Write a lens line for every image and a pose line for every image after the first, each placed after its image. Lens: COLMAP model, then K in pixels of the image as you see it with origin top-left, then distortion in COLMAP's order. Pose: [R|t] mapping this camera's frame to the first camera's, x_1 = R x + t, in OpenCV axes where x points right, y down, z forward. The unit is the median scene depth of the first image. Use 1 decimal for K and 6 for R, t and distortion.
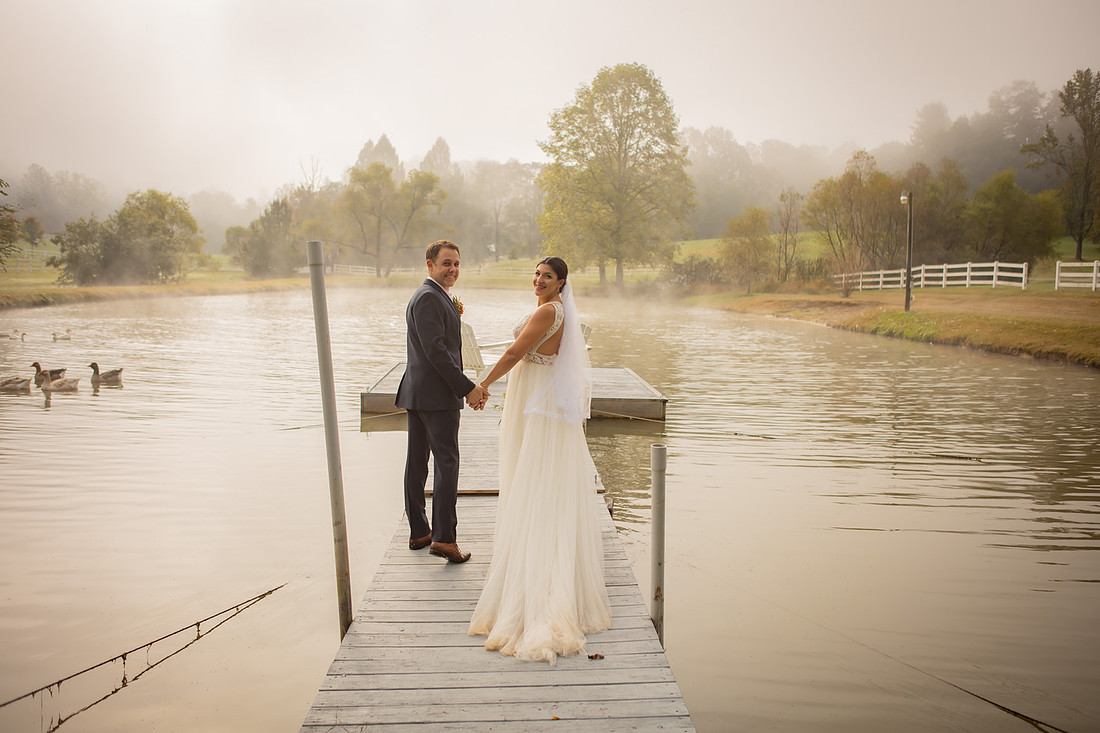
lens RADIAL K [[1106.7, 0, 550.0], [0, 1106.7, 366.5], [0, 0, 1]] dist [-0.002849, -0.005049]
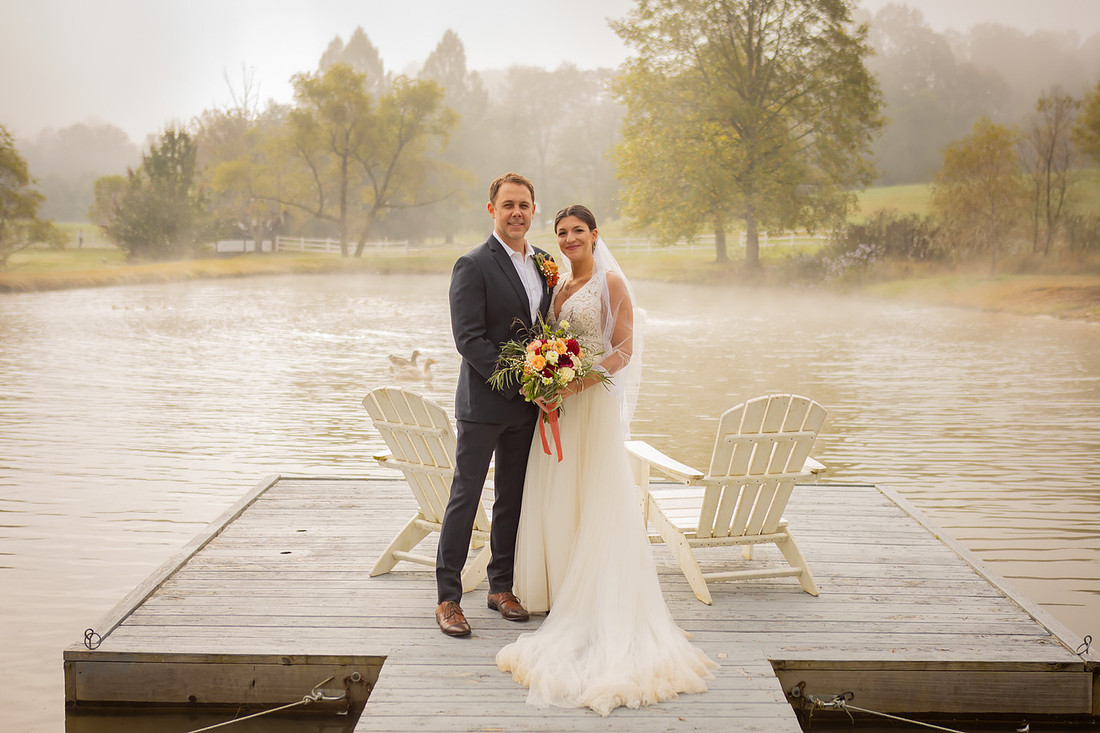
lens RADIAL K [[1500.5, 0, 550.0], [0, 1500.5, 366.5], [0, 0, 1]] dist [0.102149, 0.006006]
pose [[0.998892, -0.010903, -0.045782, -0.007976], [0.010610, 0.999922, -0.006632, -0.015807], [0.045850, 0.006138, 0.998929, 0.205916]]
